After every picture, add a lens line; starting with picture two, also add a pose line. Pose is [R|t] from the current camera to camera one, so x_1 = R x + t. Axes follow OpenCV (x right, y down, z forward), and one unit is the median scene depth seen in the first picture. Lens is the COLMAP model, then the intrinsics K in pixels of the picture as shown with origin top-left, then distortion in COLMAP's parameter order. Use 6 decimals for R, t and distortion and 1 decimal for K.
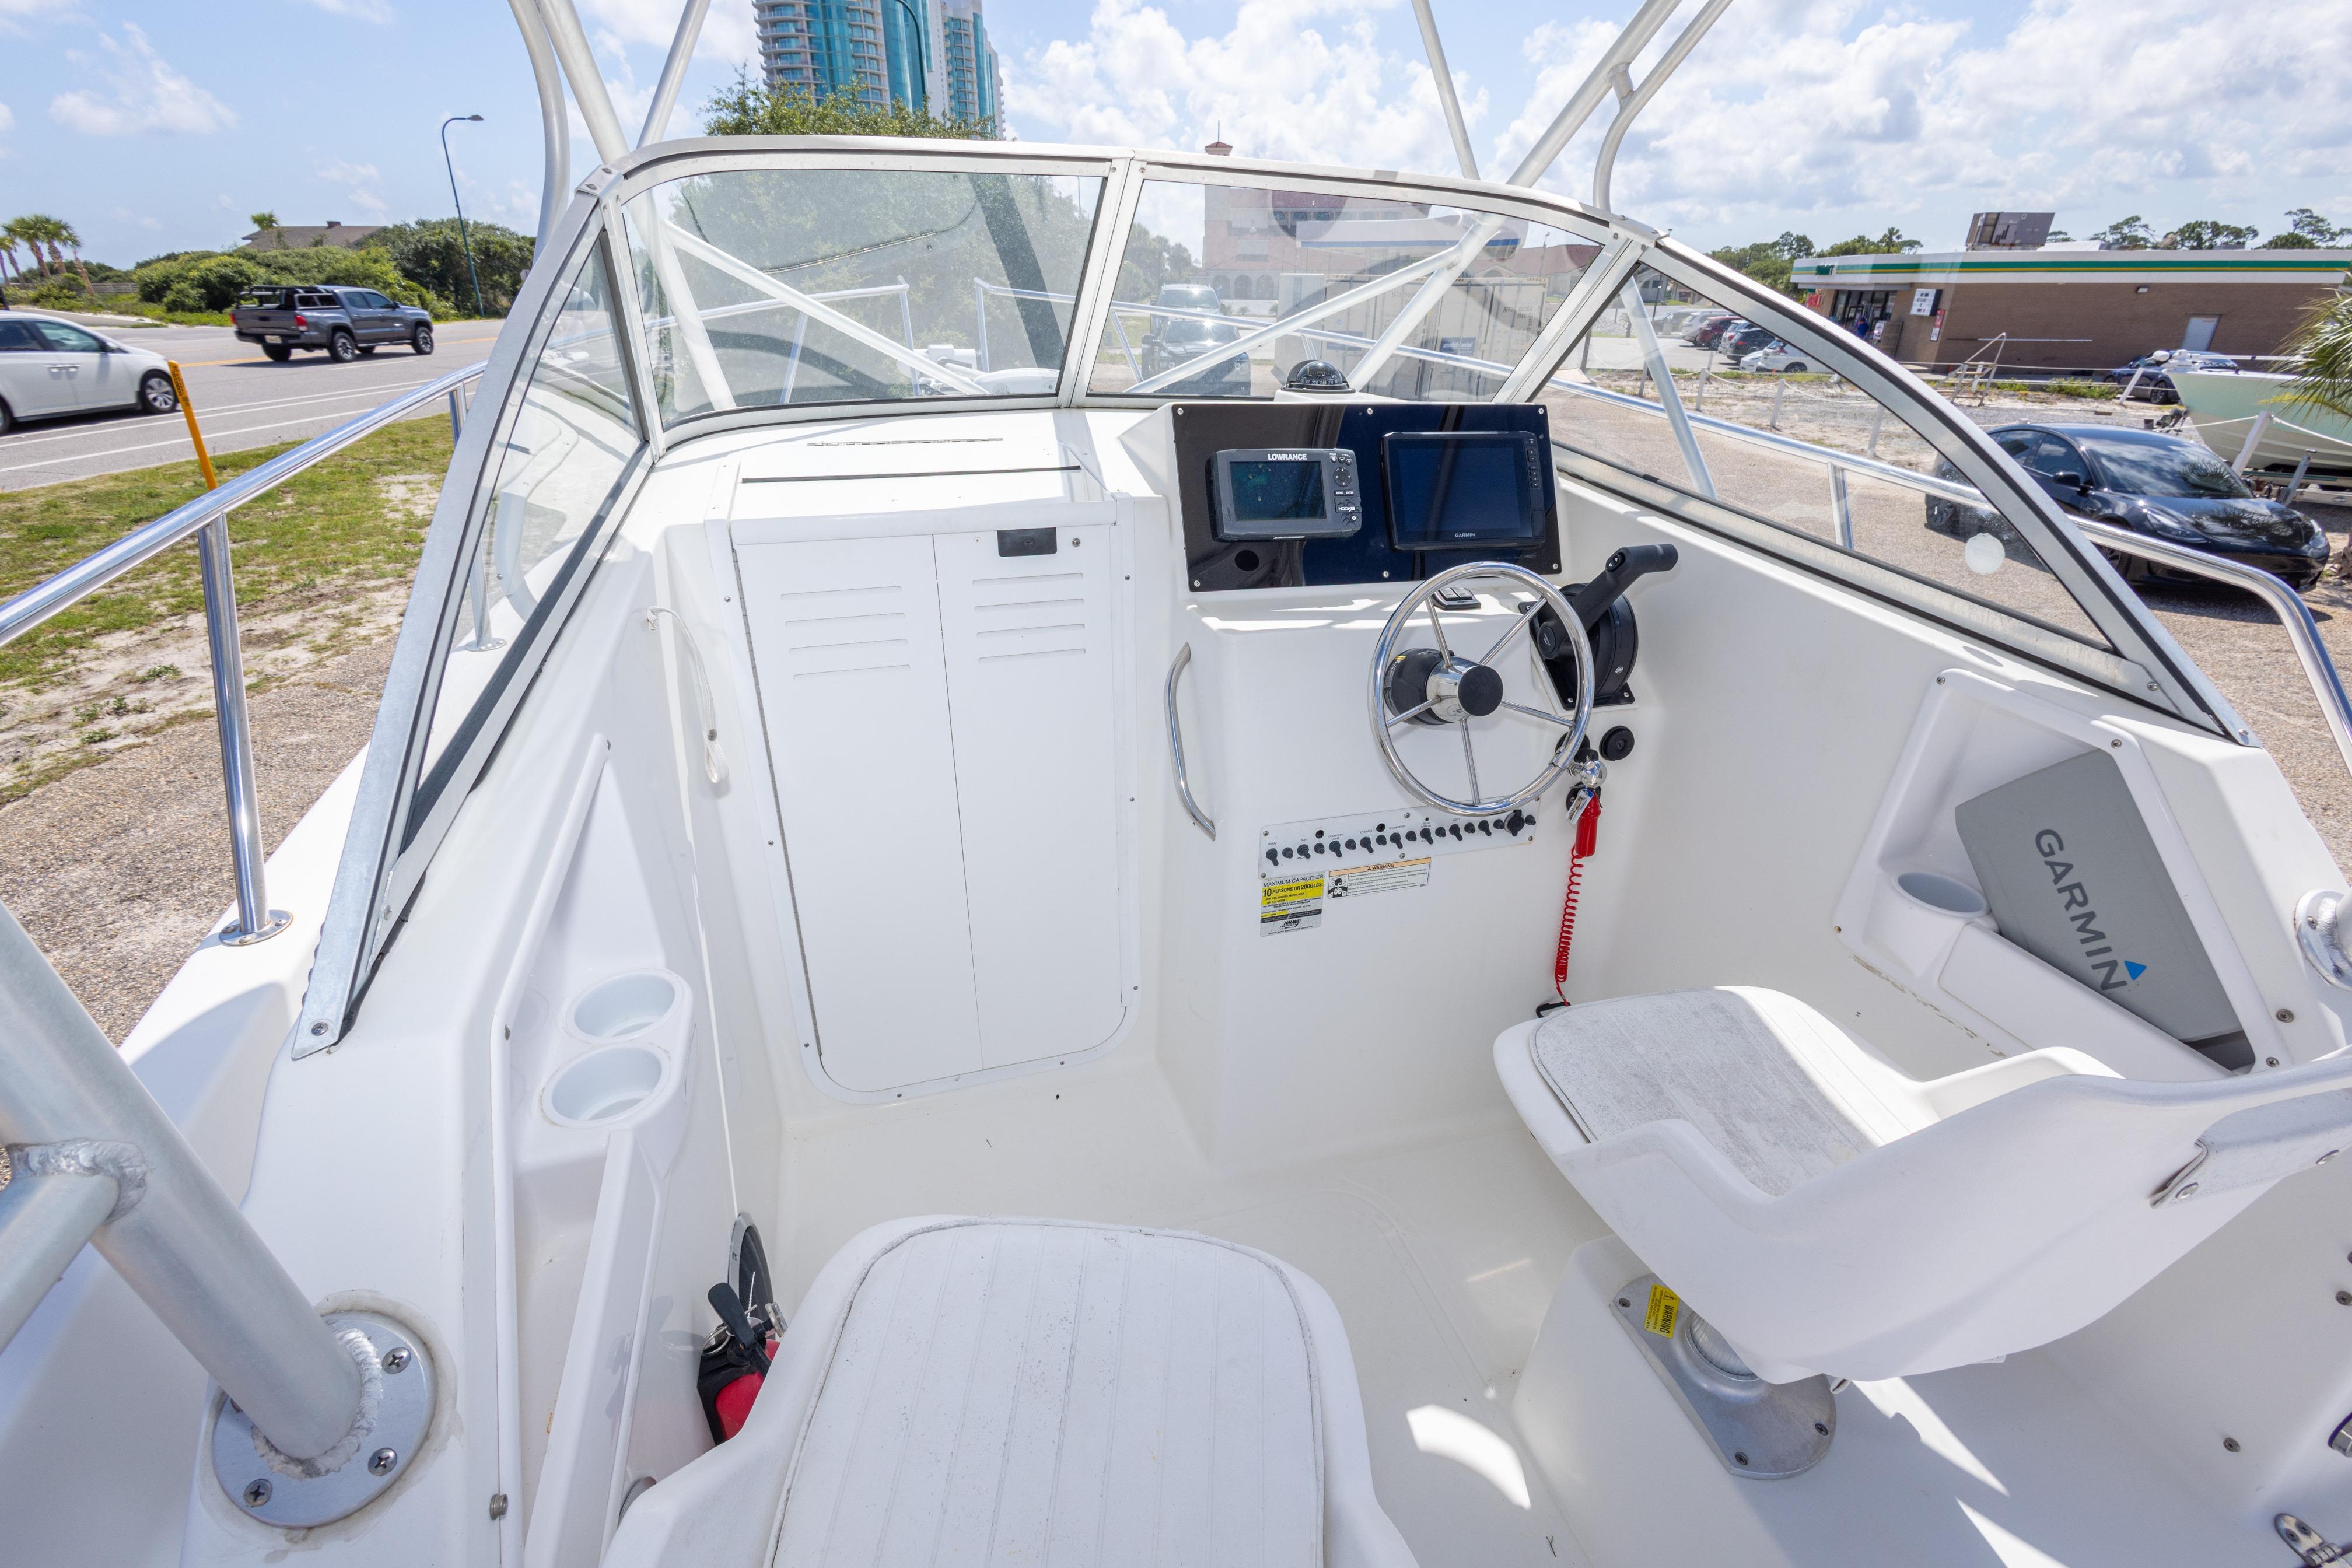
lens RADIAL K [[1075.9, 0, 1187.2], [0, 1075.9, 781.0], [0, 0, 1]] dist [0.016689, -0.006653]
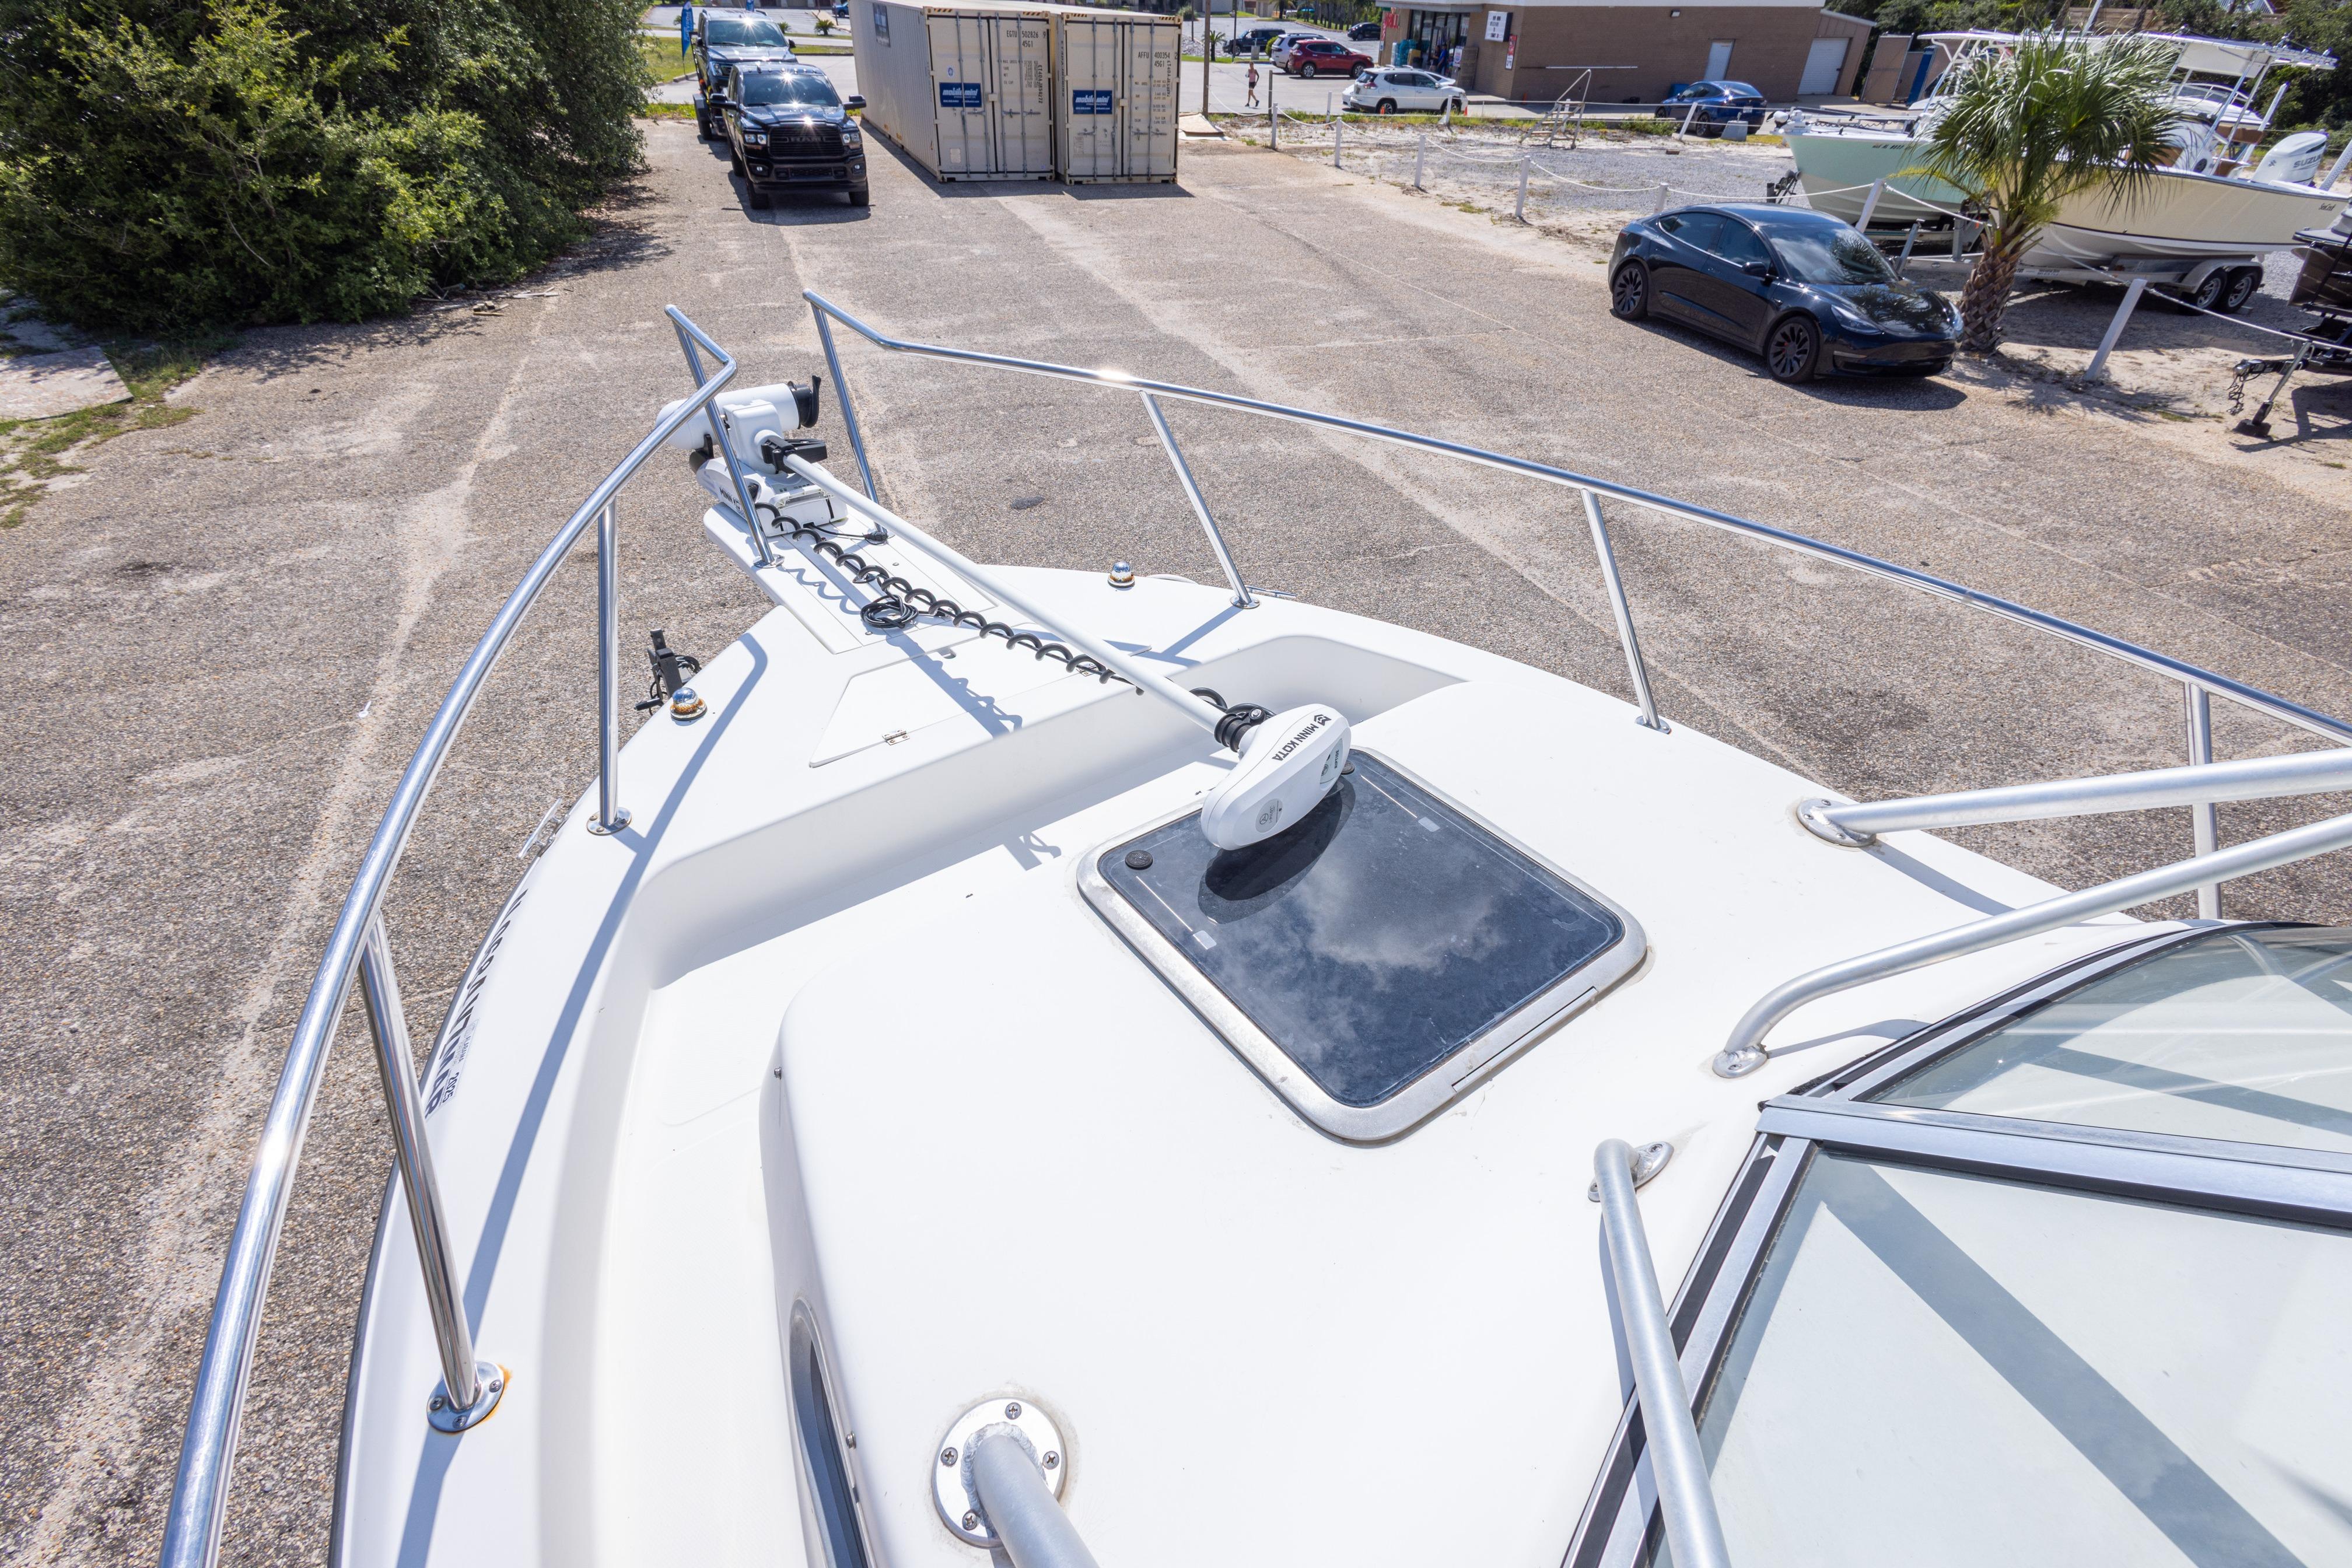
lens RADIAL K [[1073.8, 0, 1179.2], [0, 1073.8, 782.9], [0, 0, 1]] dist [0.014596, -0.005684]
pose [[0.939300, -0.200061, 0.278730, -0.029375], [0.139304, 0.964802, 0.223049, -0.042139], [-0.313543, -0.170682, 0.934108, 0.050630]]
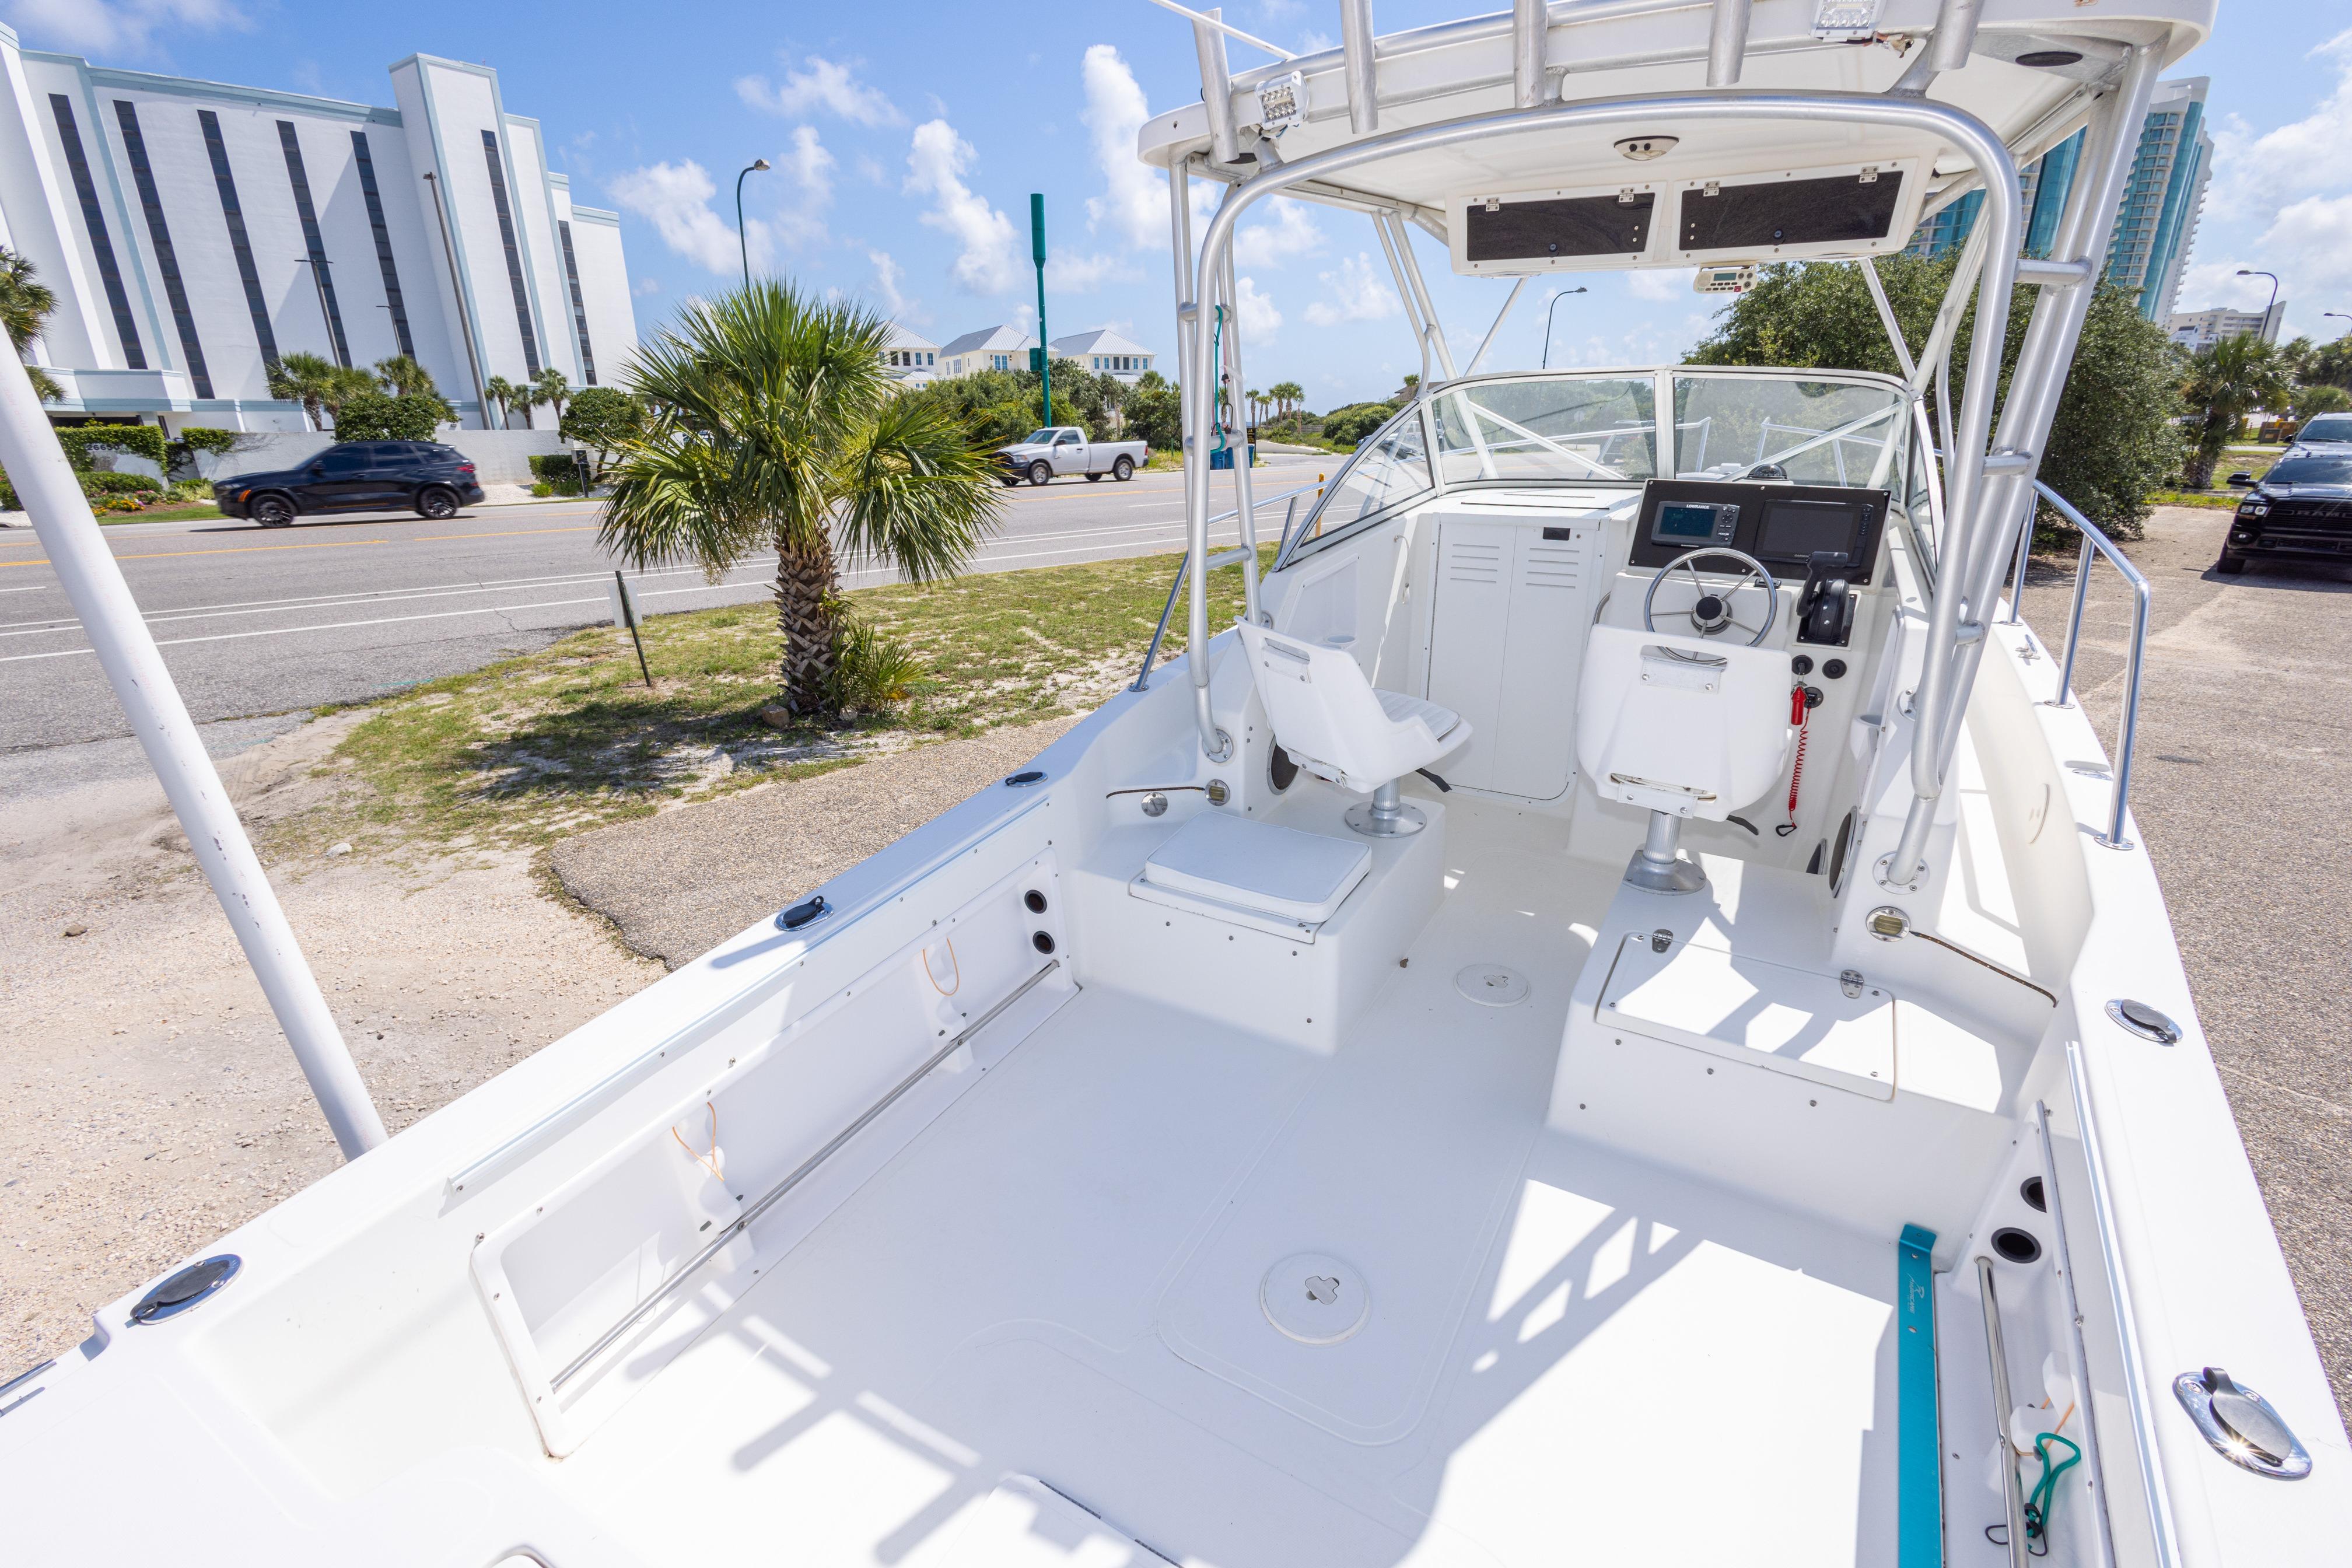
lens RADIAL K [[1073.0, 0, 1178.6], [0, 1073.0, 783.6], [0, 0, 1]] dist [0.006314, 0.000488]
pose [[0.660003, 0.233126, -0.714177, 0.053463], [-0.306691, 0.951422, 0.027141, 0.023190], [0.685811, 0.201118, 0.699439, -0.051584]]
